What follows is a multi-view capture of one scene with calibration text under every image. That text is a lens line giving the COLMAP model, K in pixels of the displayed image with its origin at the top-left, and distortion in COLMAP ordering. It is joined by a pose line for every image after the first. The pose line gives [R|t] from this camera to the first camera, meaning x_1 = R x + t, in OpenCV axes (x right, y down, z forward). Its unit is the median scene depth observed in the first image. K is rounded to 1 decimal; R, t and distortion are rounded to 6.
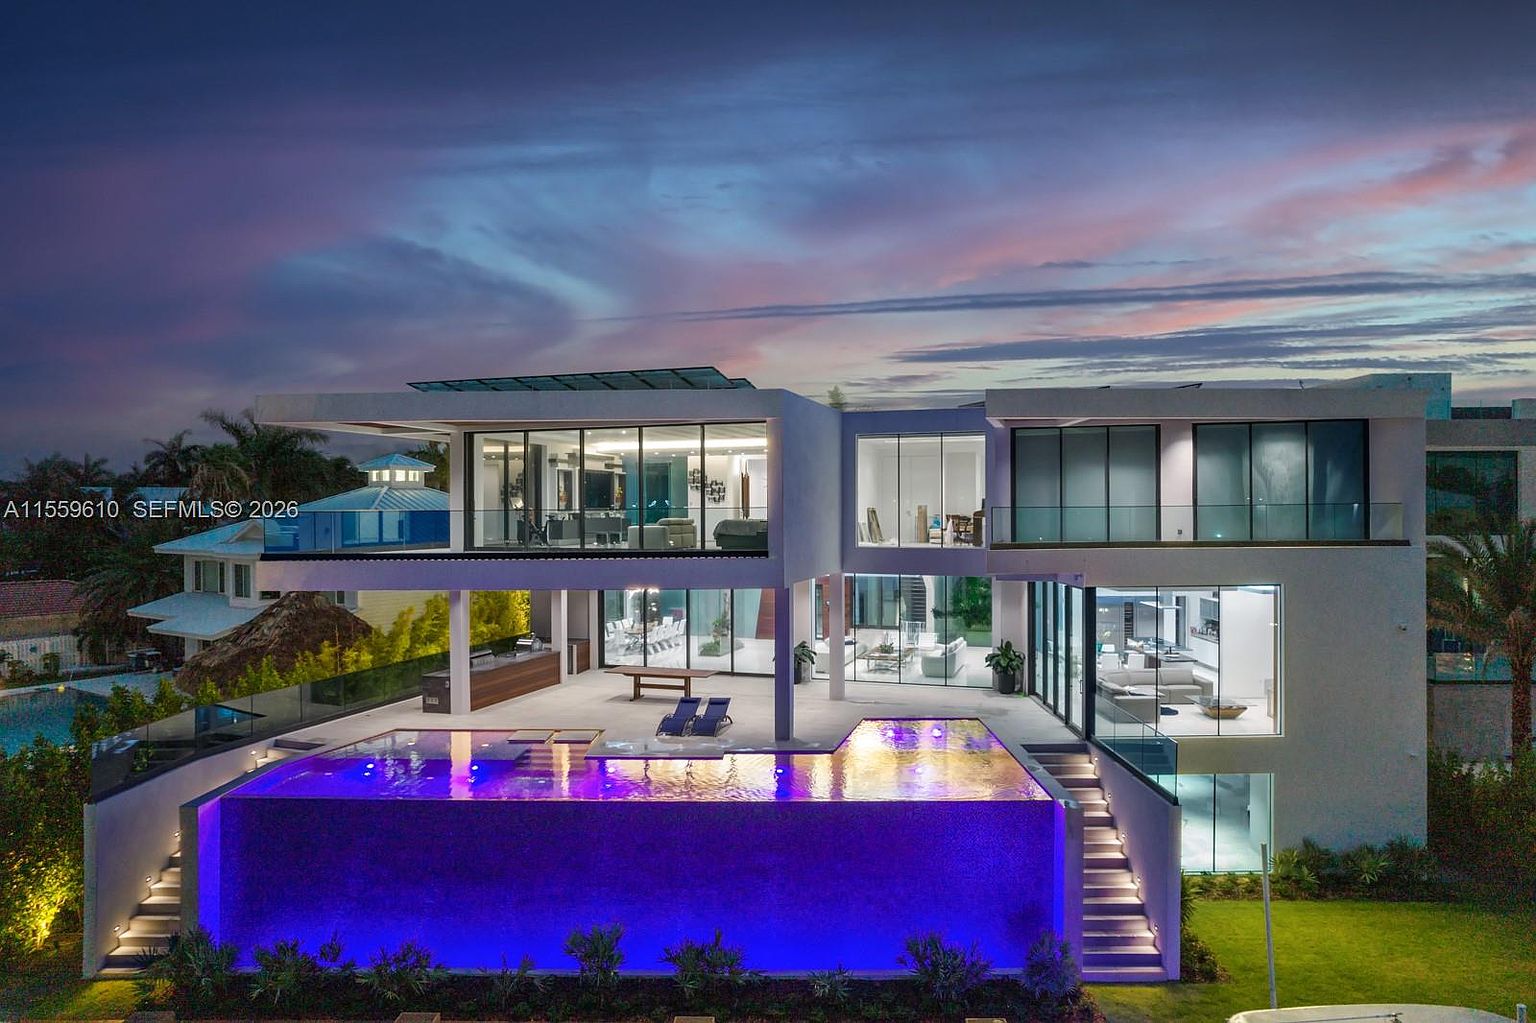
lens RADIAL K [[1264.7, 0, 768.0], [0, 1264.7, 511.5], [0, 0, 1]] dist [-0.156682, 0.168564]
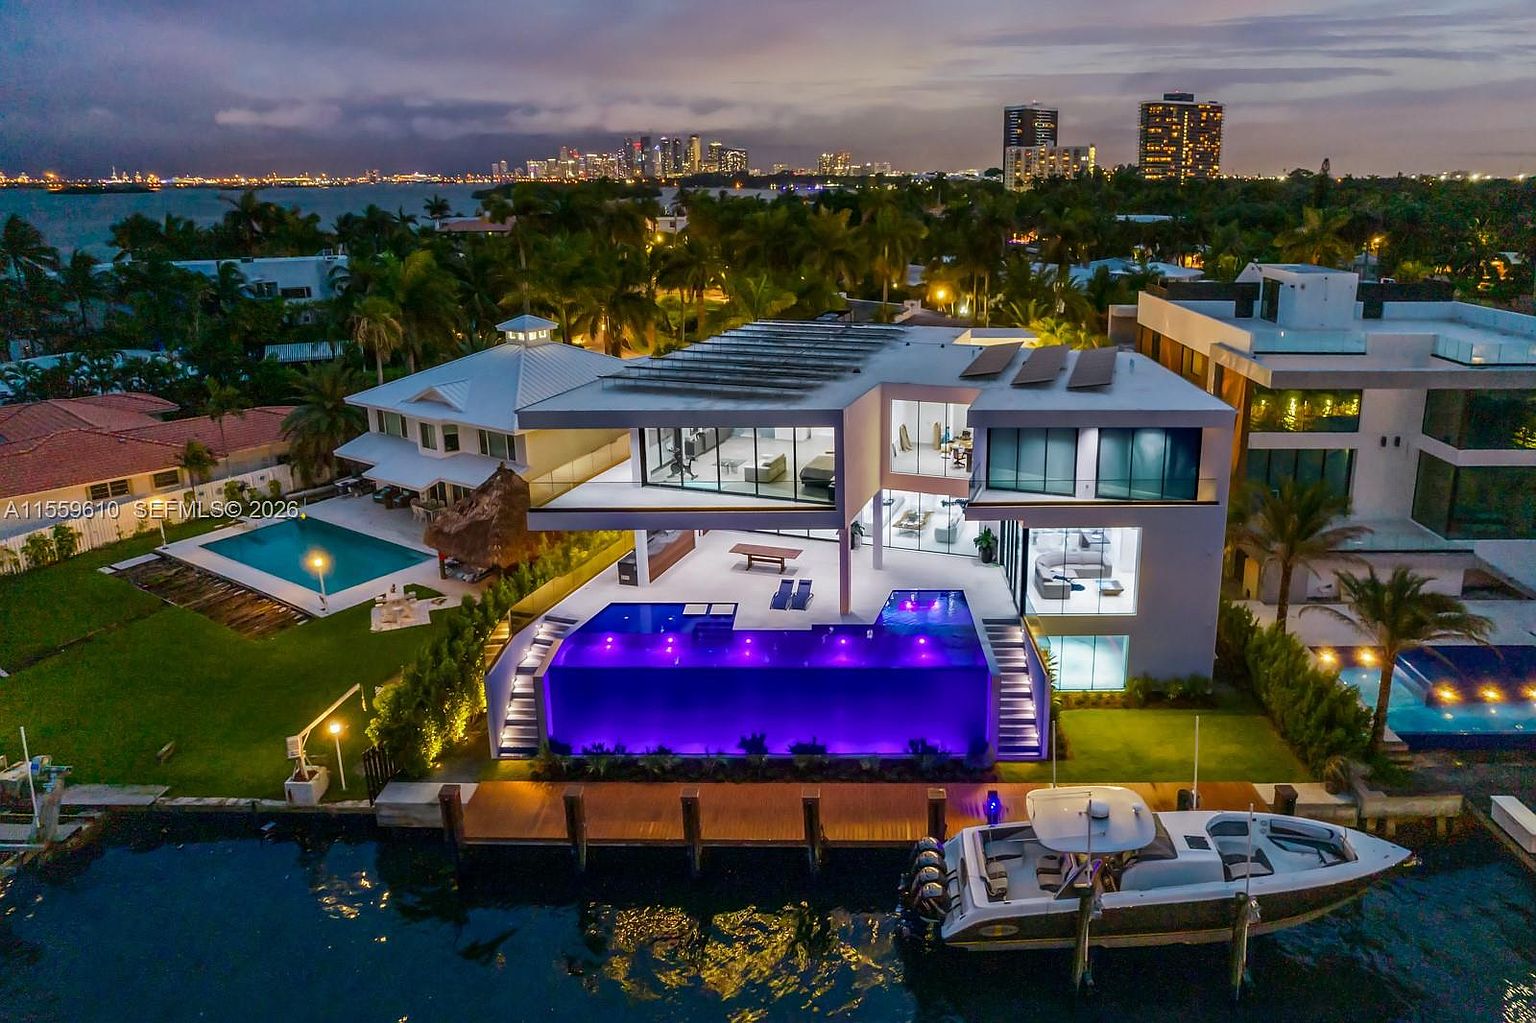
lens RADIAL K [[1333.8, 0, 768.0], [0, 1333.8, 511.5], [0, 0, 1]] dist [-0.210503, -0.001006]
pose [[0.999491, -0.005425, -0.031444, -0.033638], [0.012904, 0.969980, 0.242842, -0.373139], [0.029183, -0.243124, 0.969556, -0.687805]]
